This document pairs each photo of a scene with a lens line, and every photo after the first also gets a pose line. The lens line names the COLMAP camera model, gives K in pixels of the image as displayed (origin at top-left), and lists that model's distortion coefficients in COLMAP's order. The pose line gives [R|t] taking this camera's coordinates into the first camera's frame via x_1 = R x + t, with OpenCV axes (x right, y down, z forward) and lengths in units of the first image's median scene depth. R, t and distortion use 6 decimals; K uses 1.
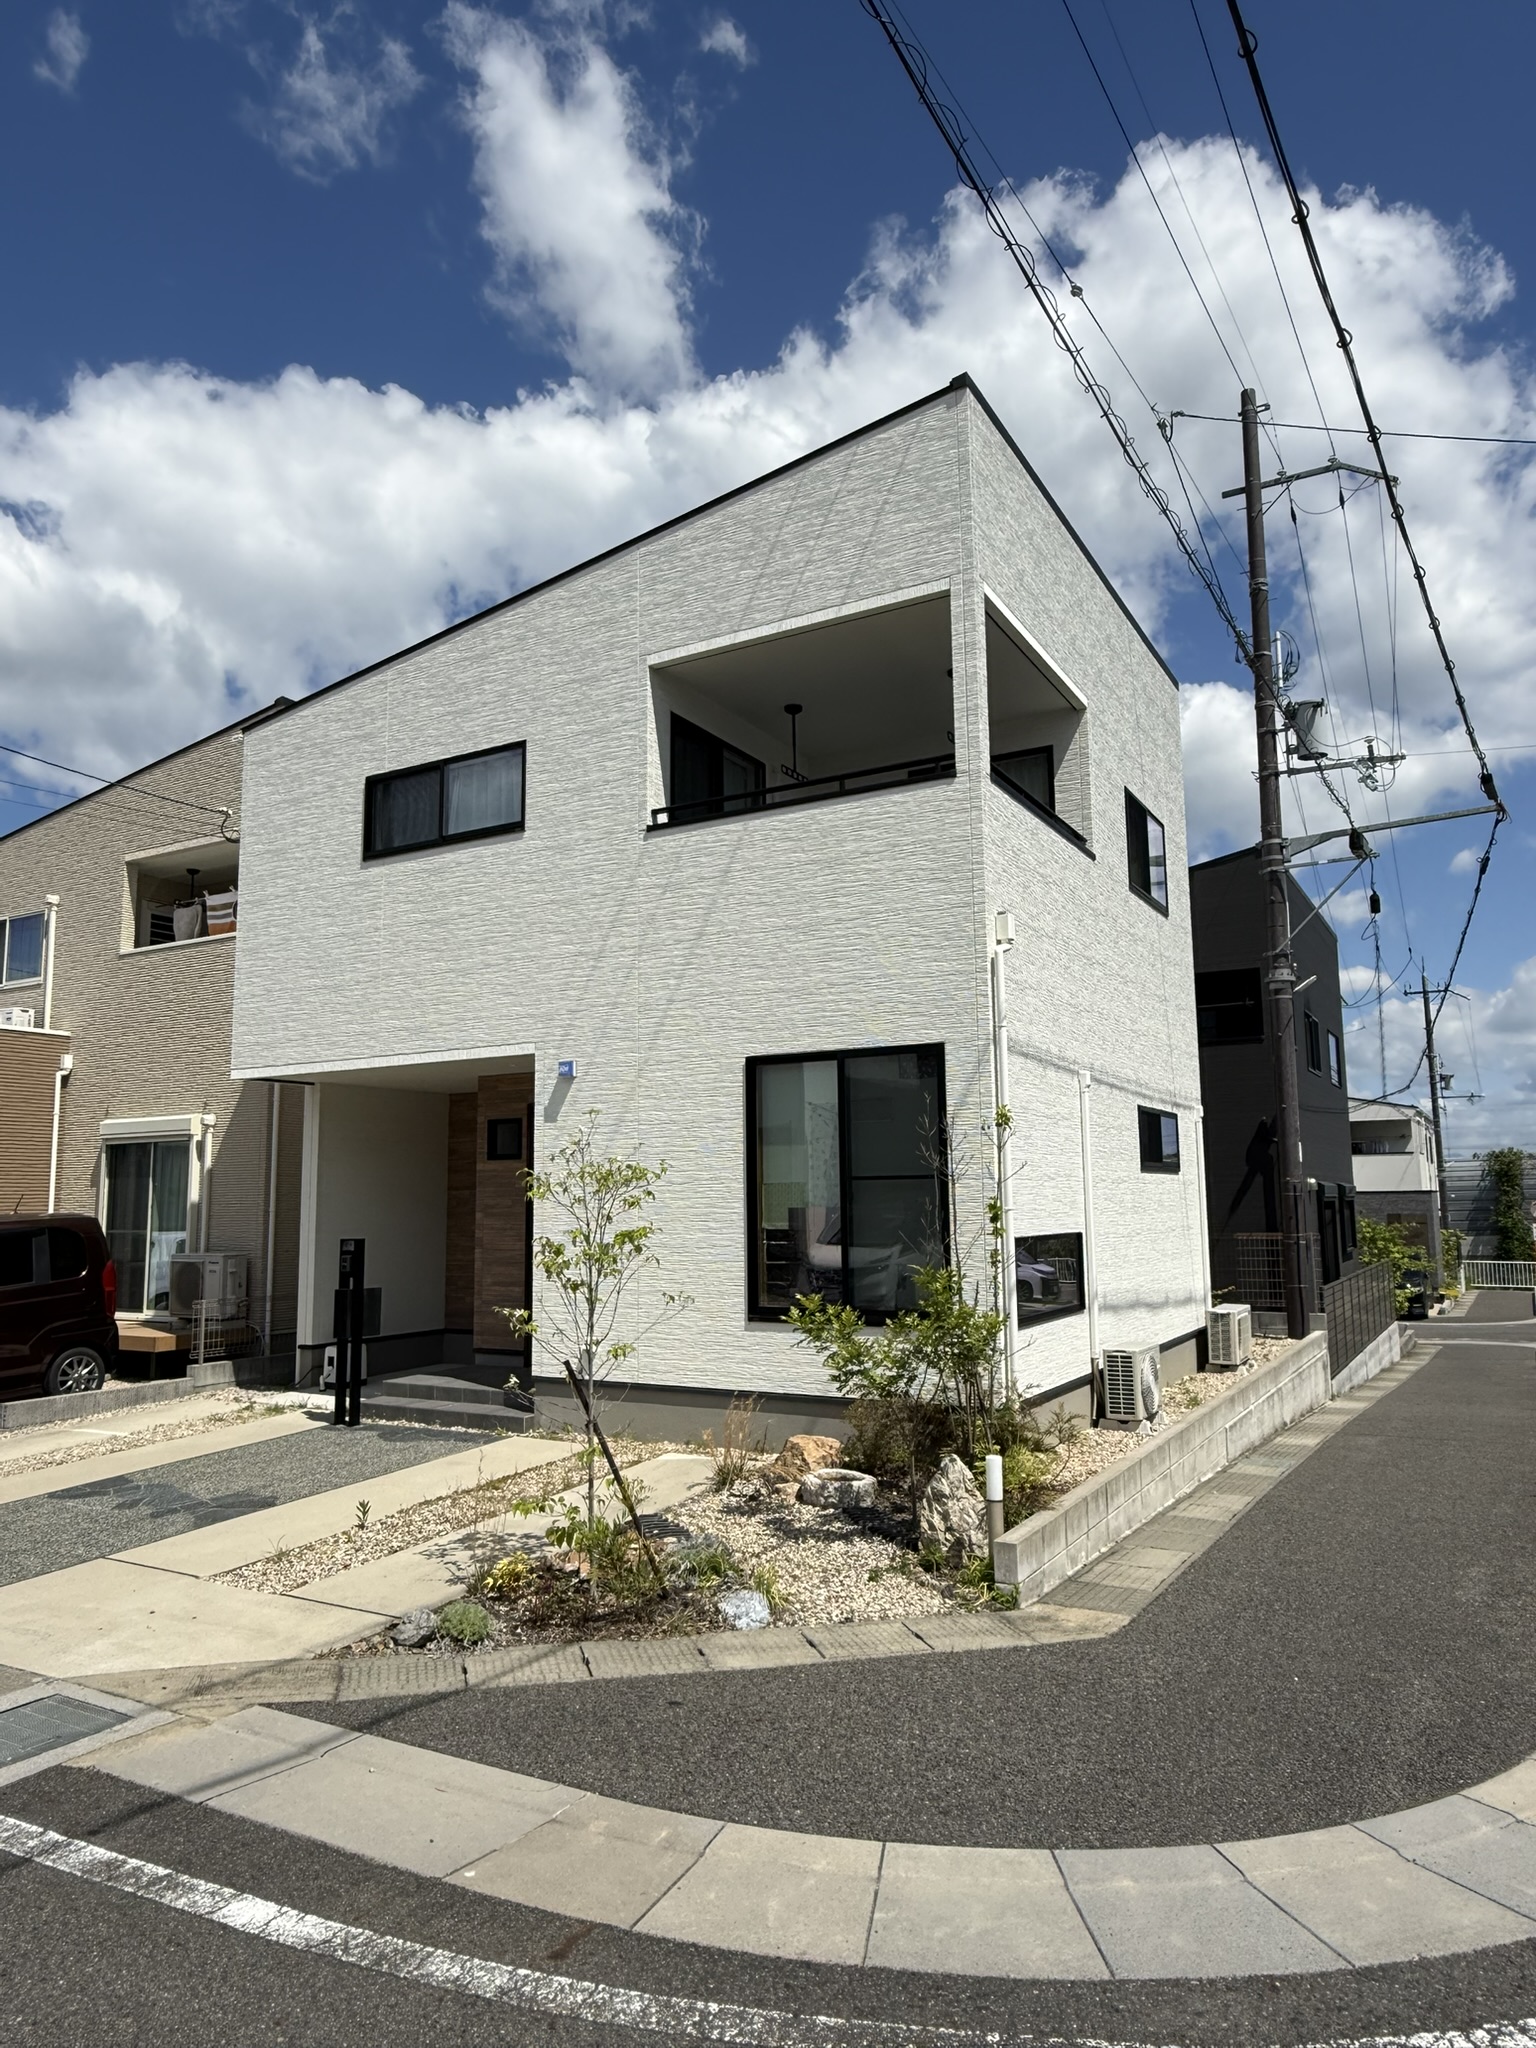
lens RADIAL K [[1312.0, 0, 768.0], [0, 1312.0, 1024.0], [0, 0, 1]] dist [-0.002099, -0.000326]
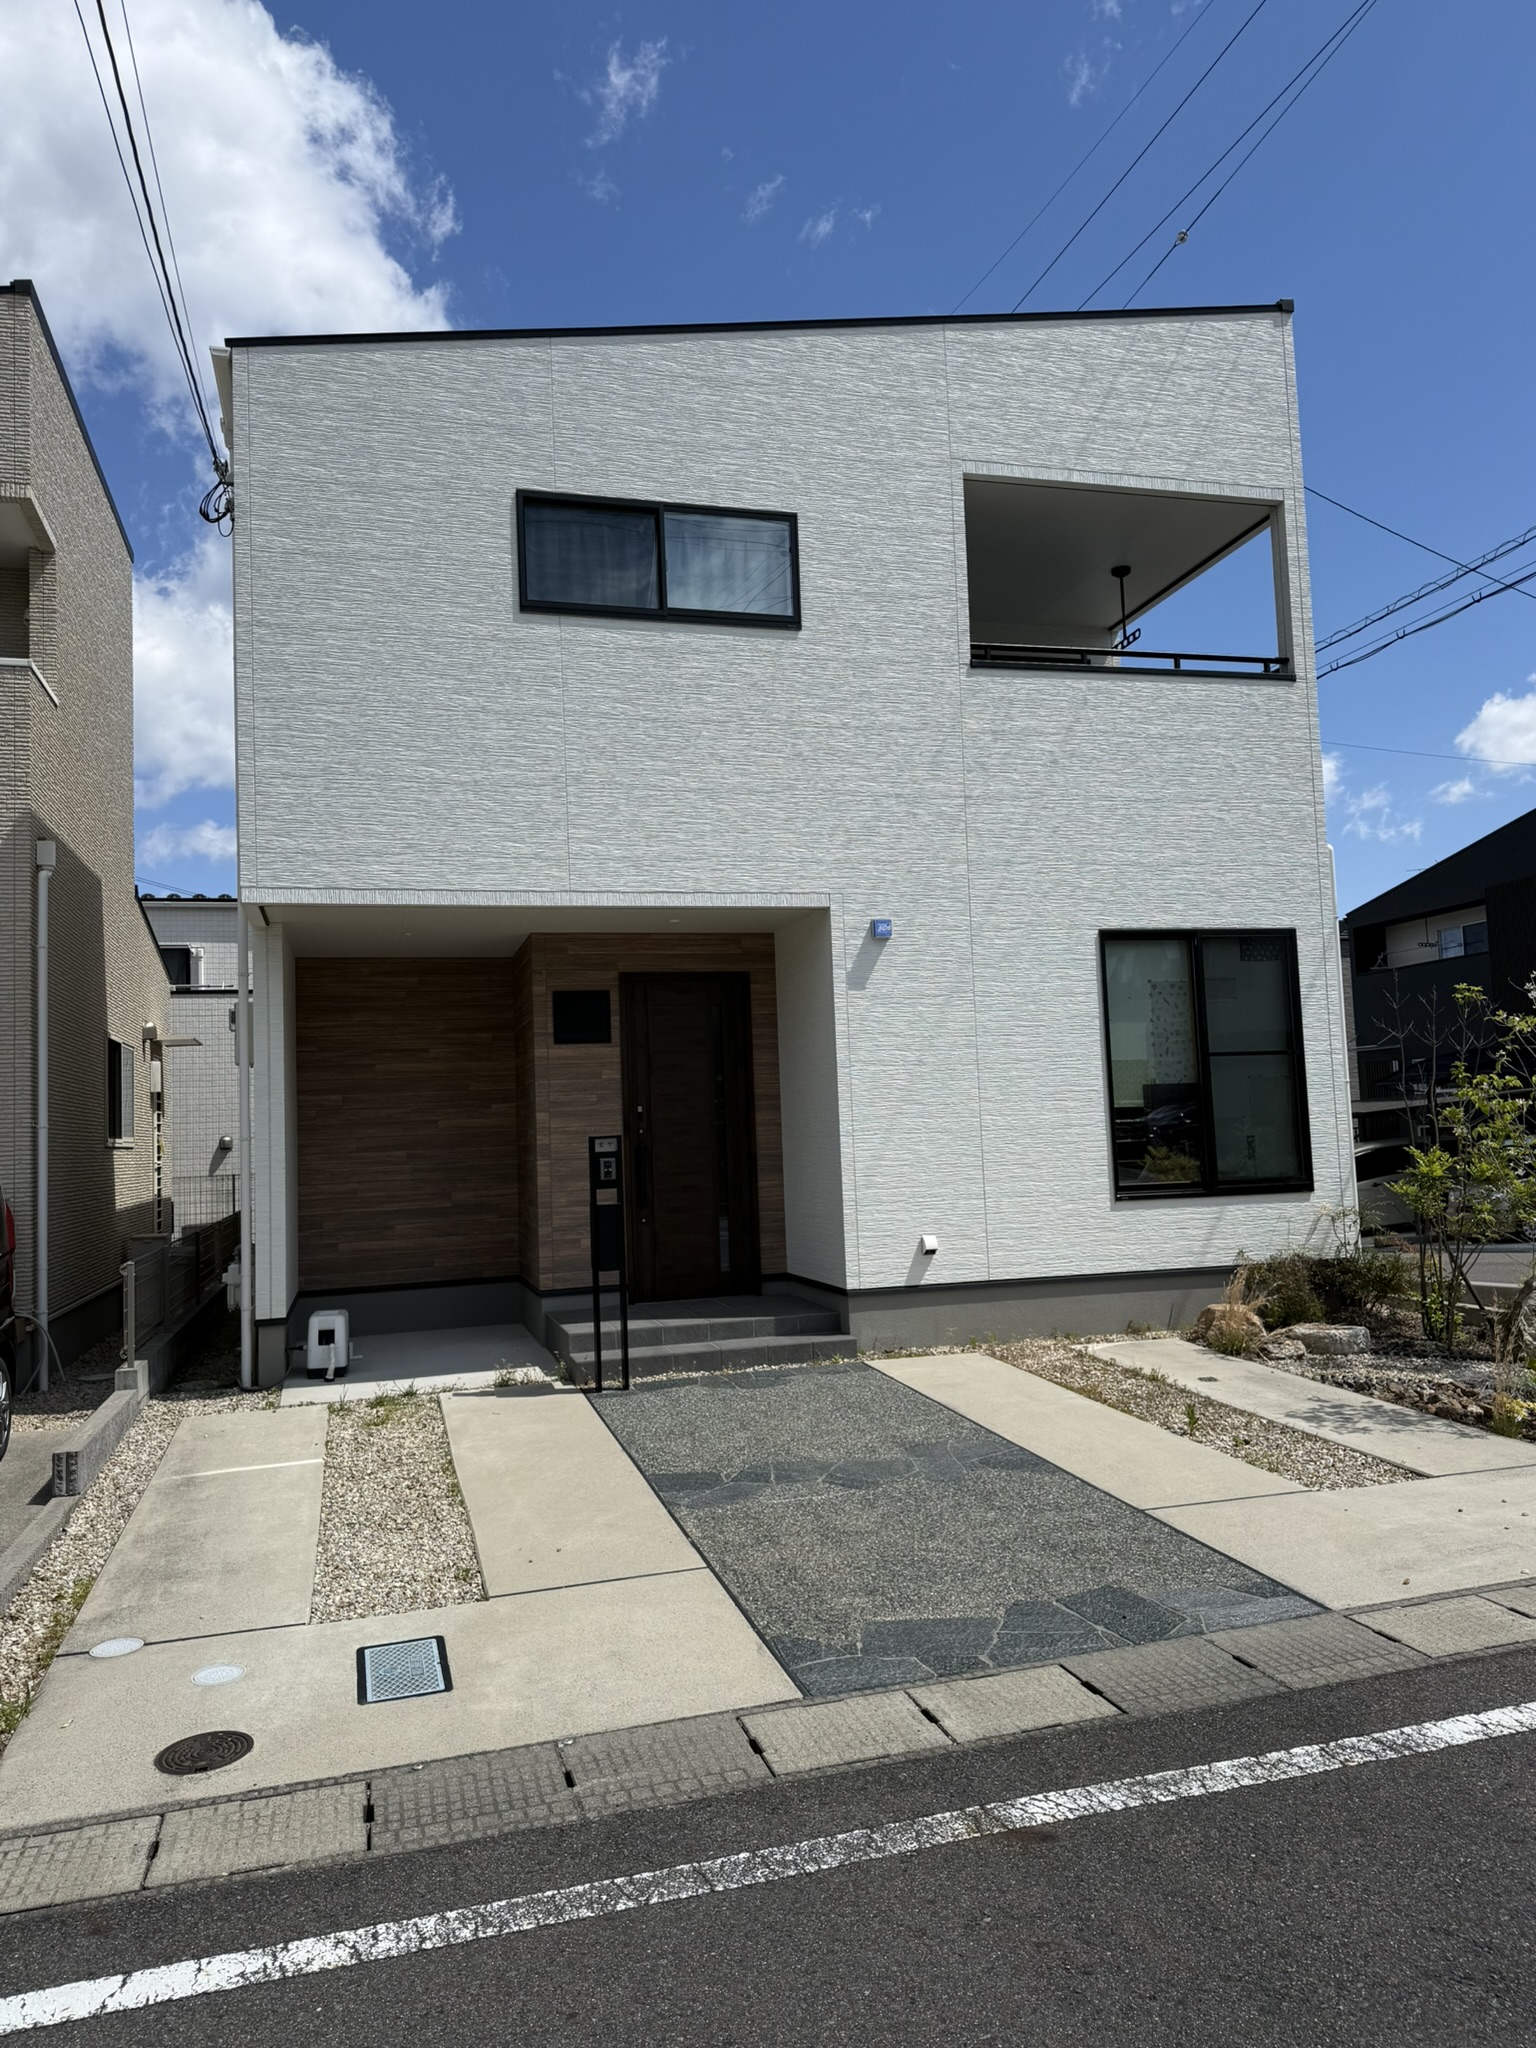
lens RADIAL K [[1452.9, 0, 768.0], [0, 1452.9, 1024.0], [0, 0, 1]] dist [0.110917, 0.000031]
pose [[0.702434, 0.039165, 0.710671, -0.823051], [-0.063811, 0.997929, 0.008076, 0.088338], [-0.708883, -0.051021, 0.703478, 0.362897]]
